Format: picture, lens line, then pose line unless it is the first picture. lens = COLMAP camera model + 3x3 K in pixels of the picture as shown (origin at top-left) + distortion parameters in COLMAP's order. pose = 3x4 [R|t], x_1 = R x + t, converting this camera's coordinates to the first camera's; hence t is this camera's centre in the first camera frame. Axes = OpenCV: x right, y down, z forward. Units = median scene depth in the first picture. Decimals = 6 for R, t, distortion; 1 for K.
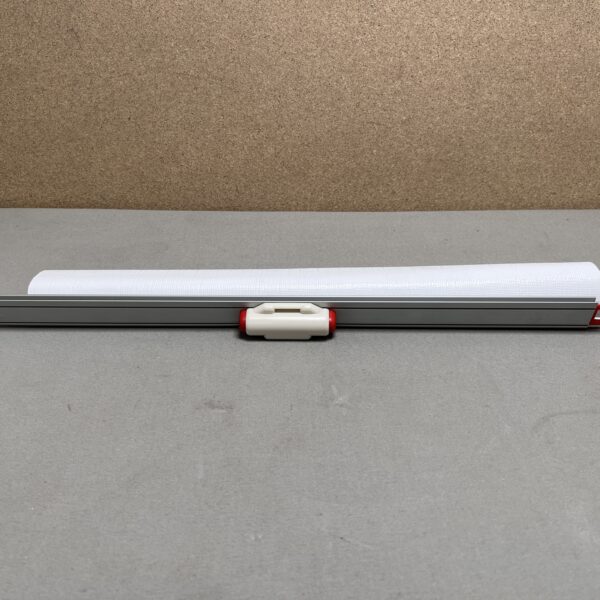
lens RADIAL K [[605.4, 0, 300.0], [0, 605.4, 300.0], [0, 0, 1]] dist [0.004286, -0.015195]
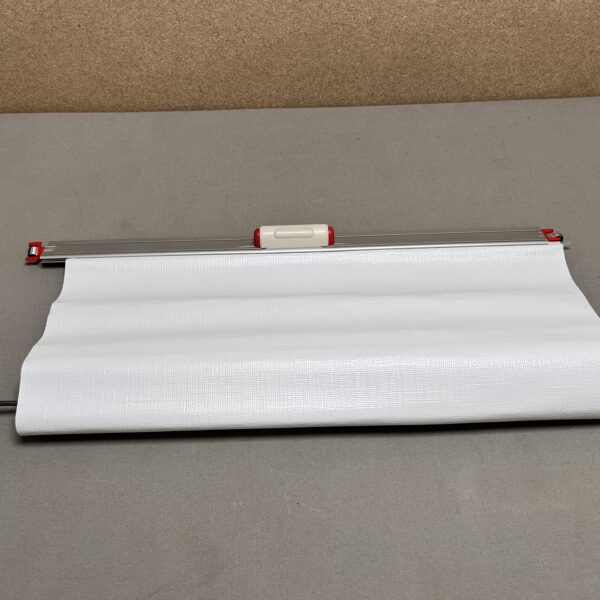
lens RADIAL K [[605.4, 0, 300.0], [0, 605.4, 300.0], [0, 0, 1]] dist [0.004286, -0.015195]
pose [[0.999259, -0.035387, 0.015154, 0.031392], [0.025773, 0.907401, 0.419476, -0.290244], [-0.028595, -0.418774, 0.907640, -0.043524]]
